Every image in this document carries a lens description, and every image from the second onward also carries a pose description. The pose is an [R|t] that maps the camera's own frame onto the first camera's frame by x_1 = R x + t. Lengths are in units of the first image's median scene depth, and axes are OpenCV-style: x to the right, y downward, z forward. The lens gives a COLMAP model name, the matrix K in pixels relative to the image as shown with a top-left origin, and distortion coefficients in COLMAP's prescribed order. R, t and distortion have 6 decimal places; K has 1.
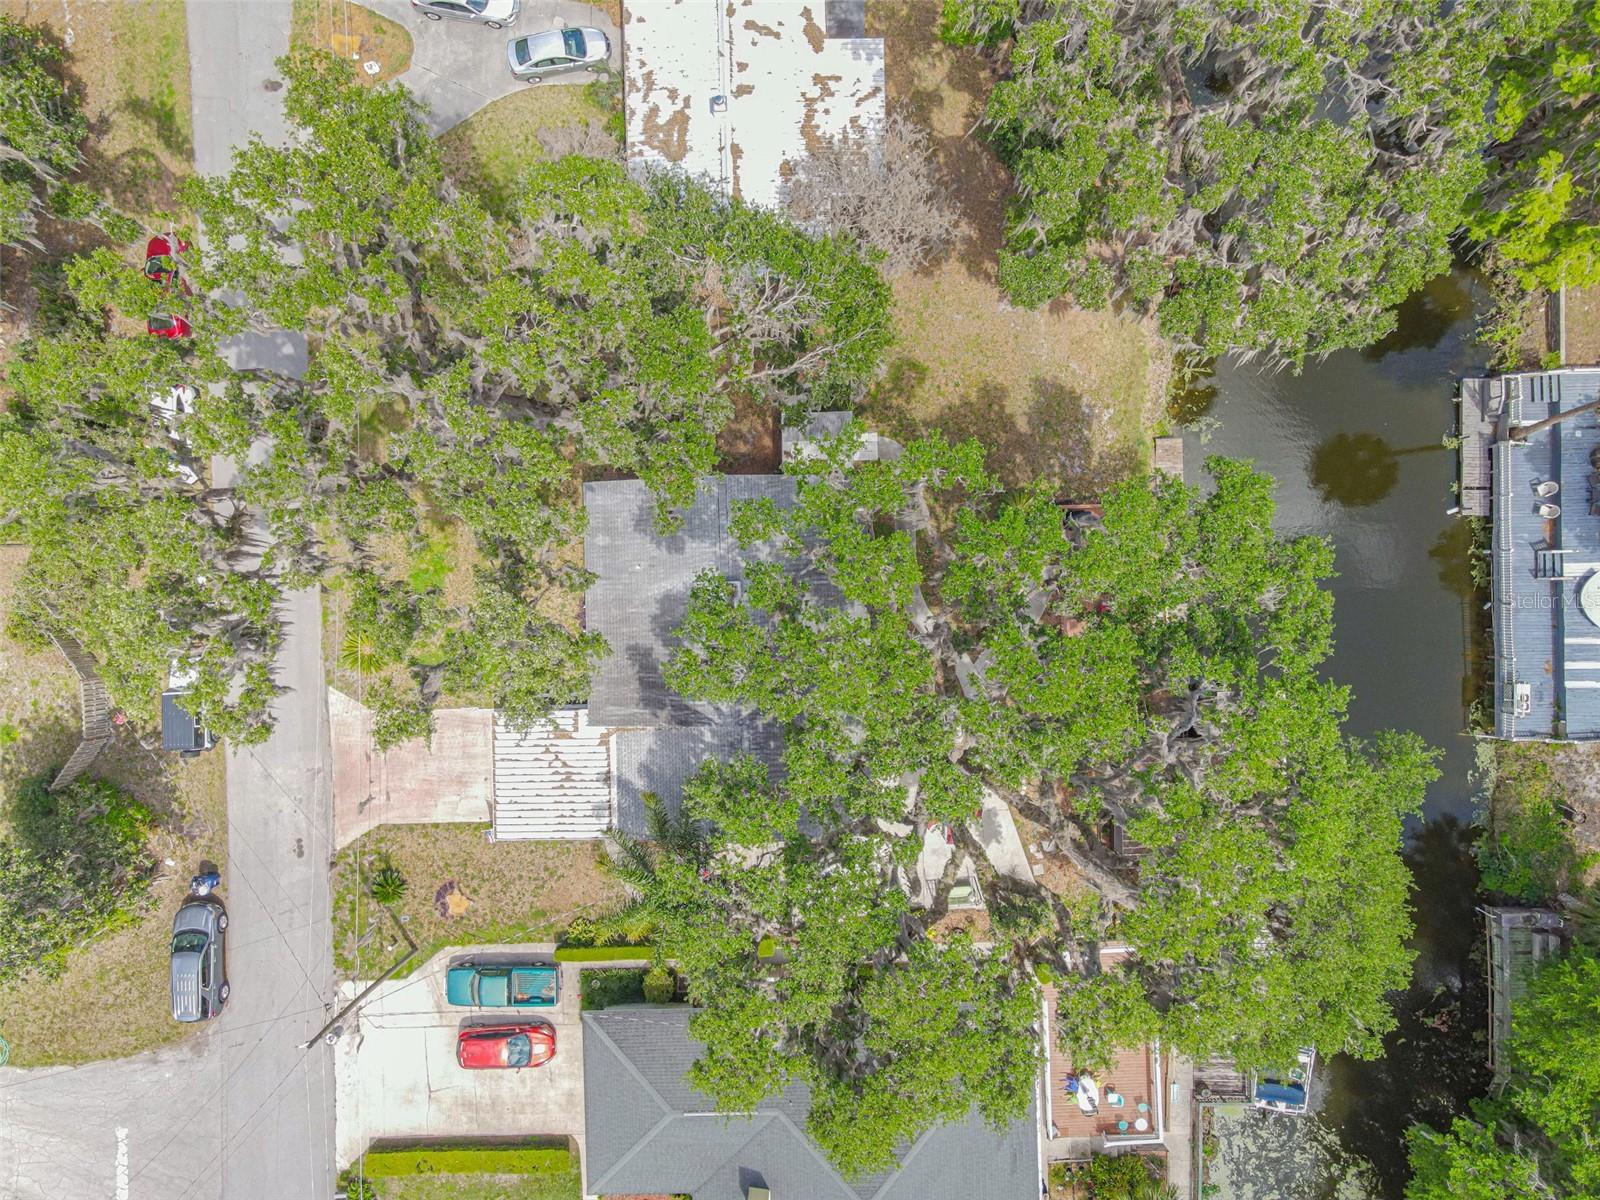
lens RADIAL K [[1167.4, 0, 794.3], [0, 1167.4, 593.0], [0, 0, 1]] dist [0.028749, -0.018721]
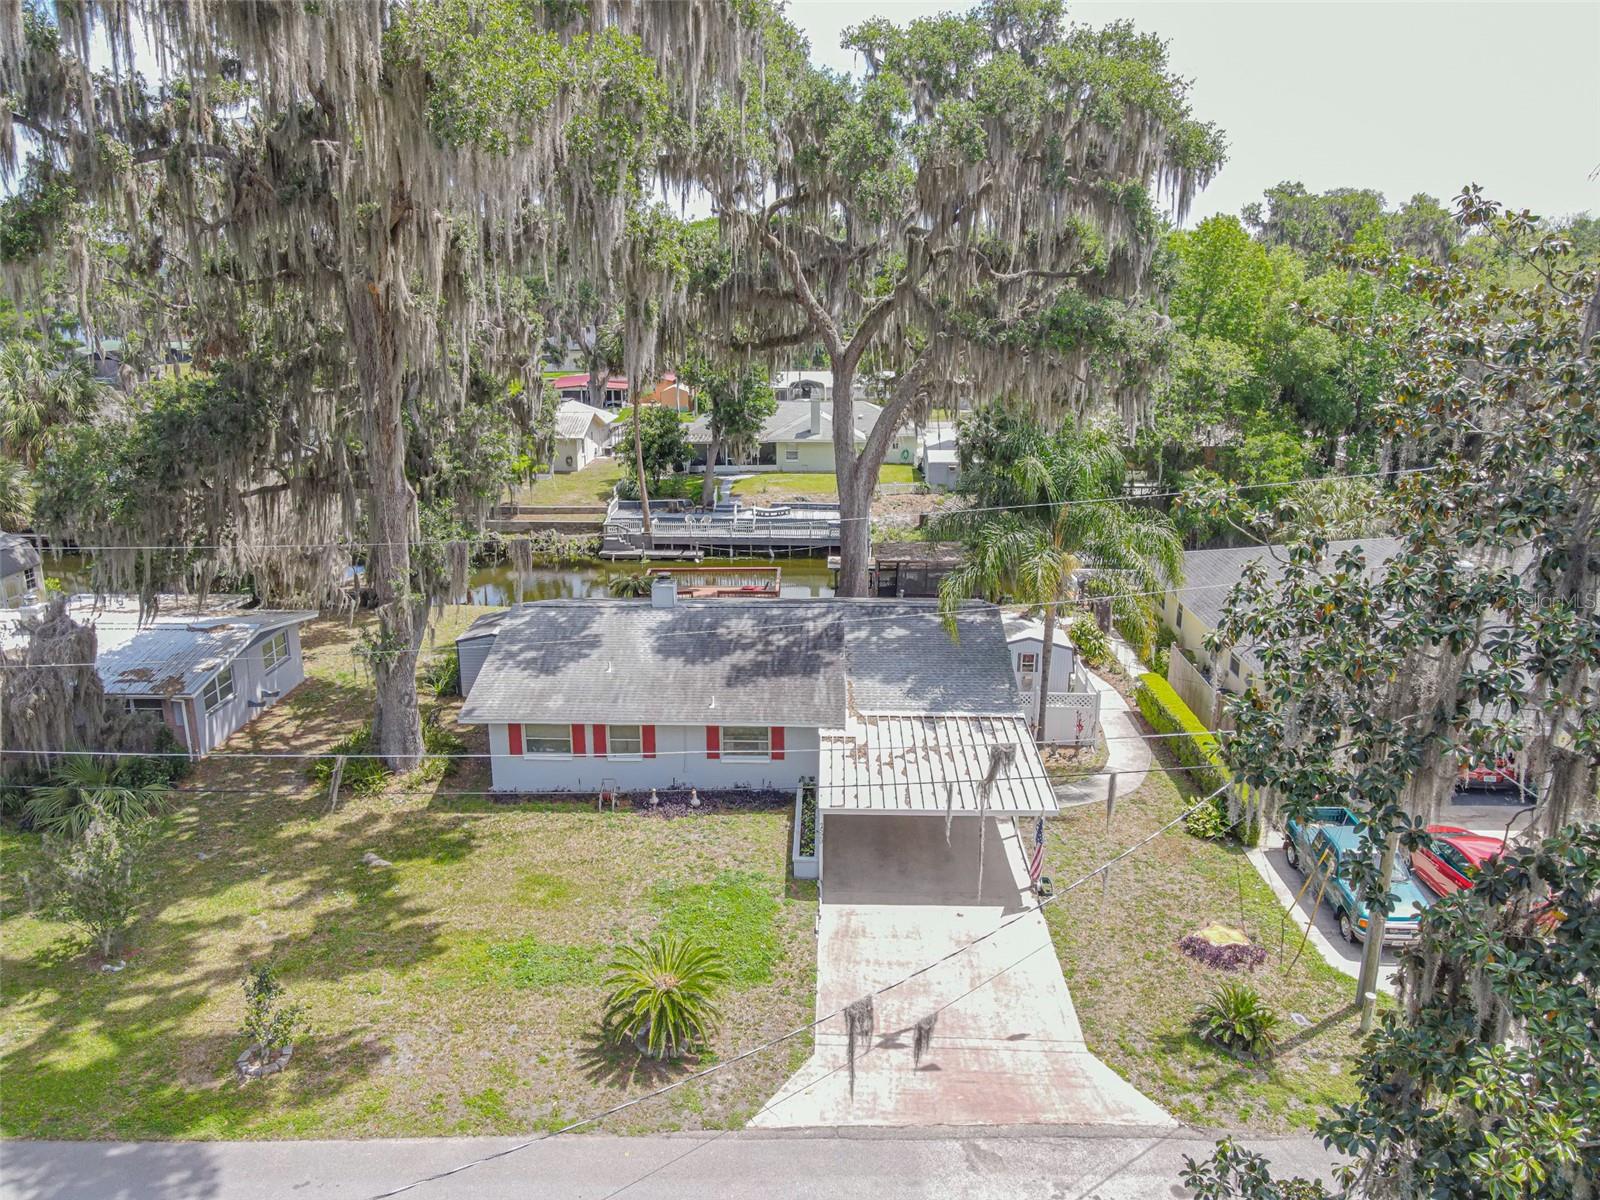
lens RADIAL K [[1167.4, 0, 794.3], [0, 1167.4, 593.0], [0, 0, 1]] dist [0.028749, -0.018721]
pose [[0.058803, -0.251470, 0.966077, -0.723348], [0.998265, 0.011870, -0.057672, 0.116007], [0.003036, 0.967792, 0.251731, 0.741923]]
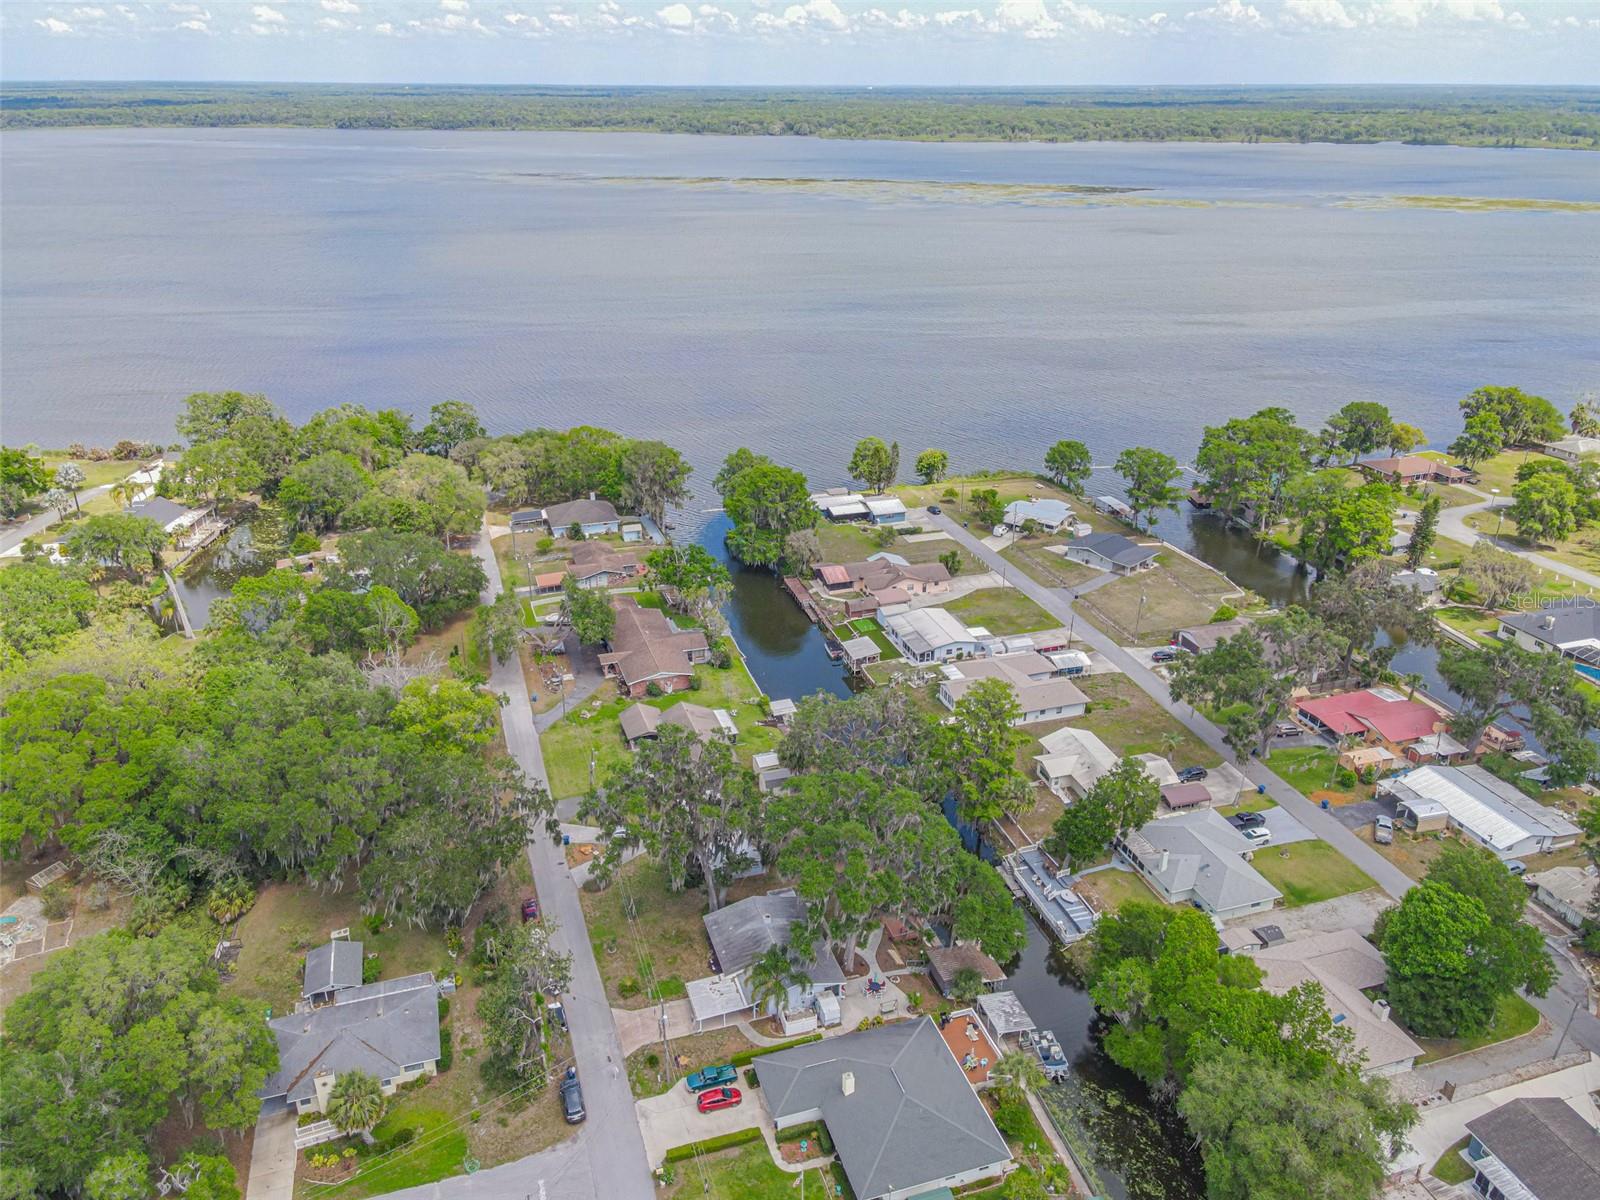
lens RADIAL K [[1168.0, 0, 800.0], [0, 1168.0, 600.0], [0, 0, 1]] dist [0.003140, 0.009826]
pose [[0.957845, -0.095078, 0.271097, -0.596821], [0.286387, 0.390632, -0.874865, 1.949085], [-0.022719, 0.915624, 0.401394, -0.721275]]
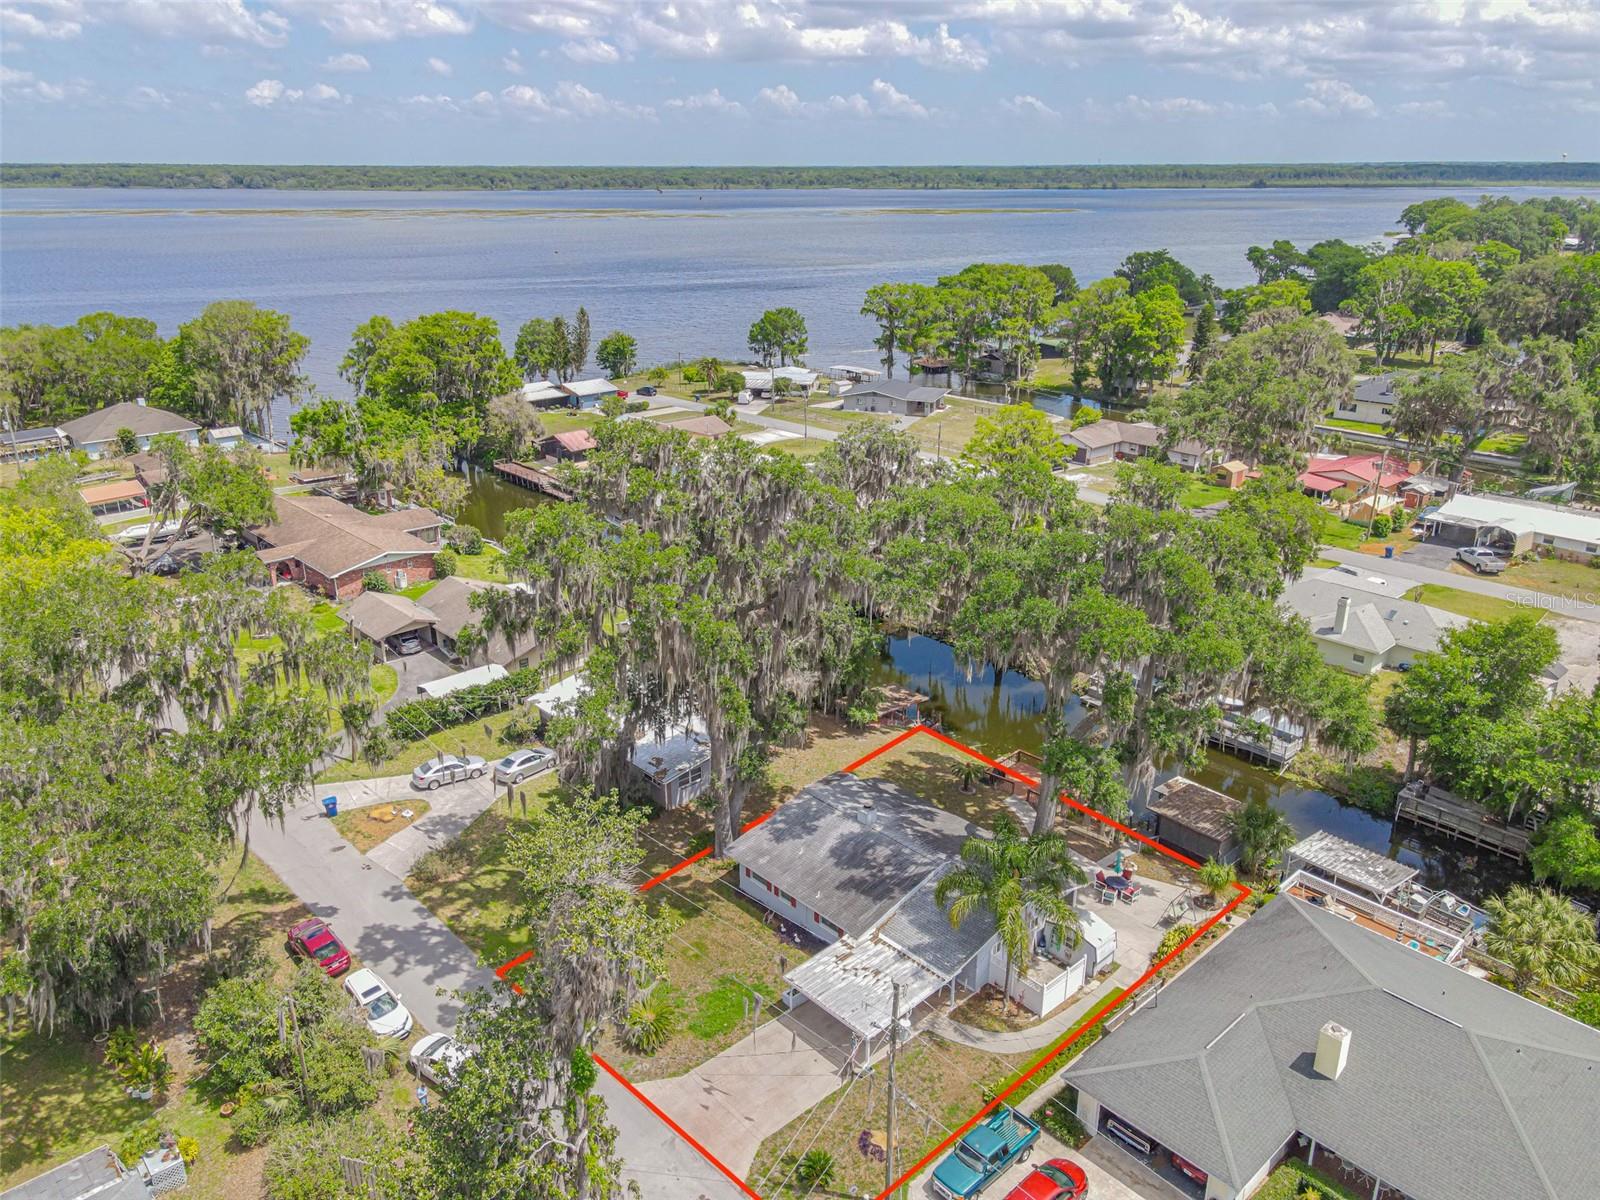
lens RADIAL K [[1185.8, 0, 796.2], [0, 1185.8, 550.5], [0, 0, 1]] dist [0.032287, -0.005603]
pose [[0.755583, -0.188252, 0.627420, -0.829541], [0.654974, 0.232001, -0.719155, 0.775534], [-0.010179, 0.954325, 0.298596, 0.289298]]
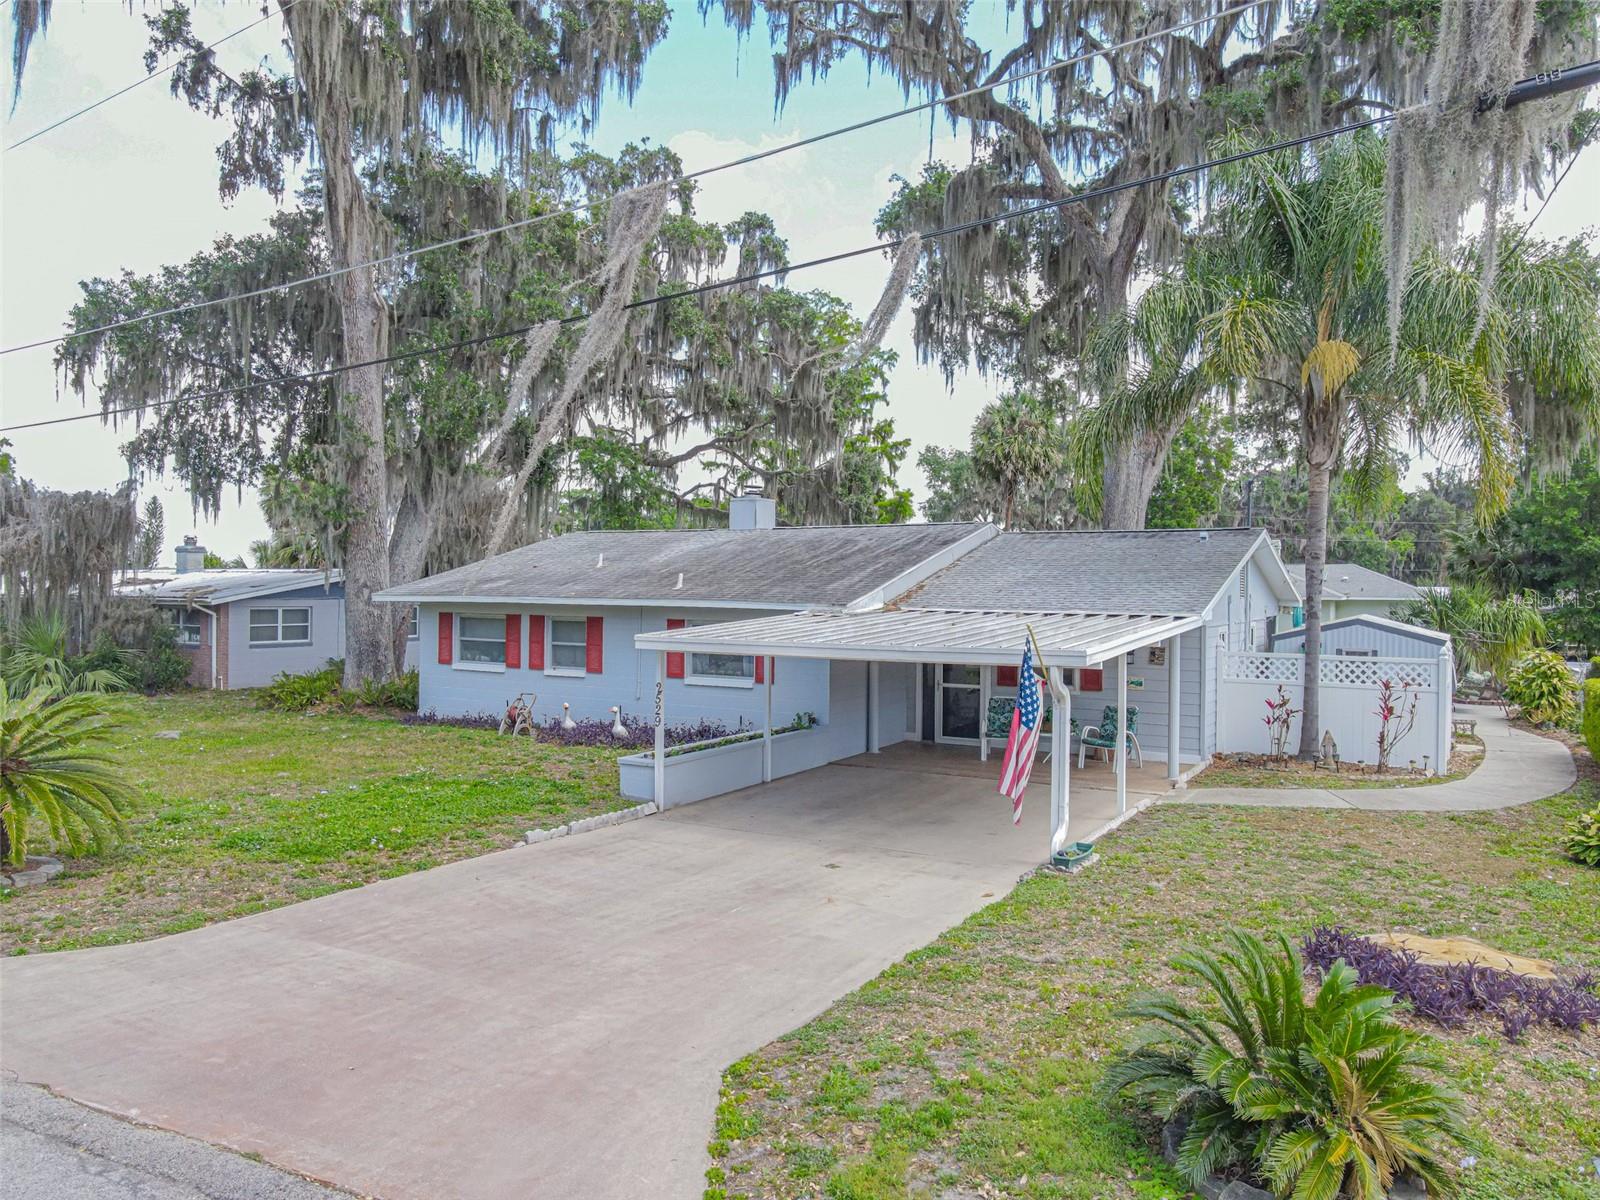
lens RADIAL K [[1166.7, 0, 795.8], [0, 1166.7, 598.6], [0, 0, 1]] dist [0.015863, 0.006535]
pose [[0.523309, 0.009678, 0.852088, -0.457051], [0.852036, 0.009880, -0.523389, 0.271630], [-0.013484, 0.999904, -0.003076, 0.955589]]
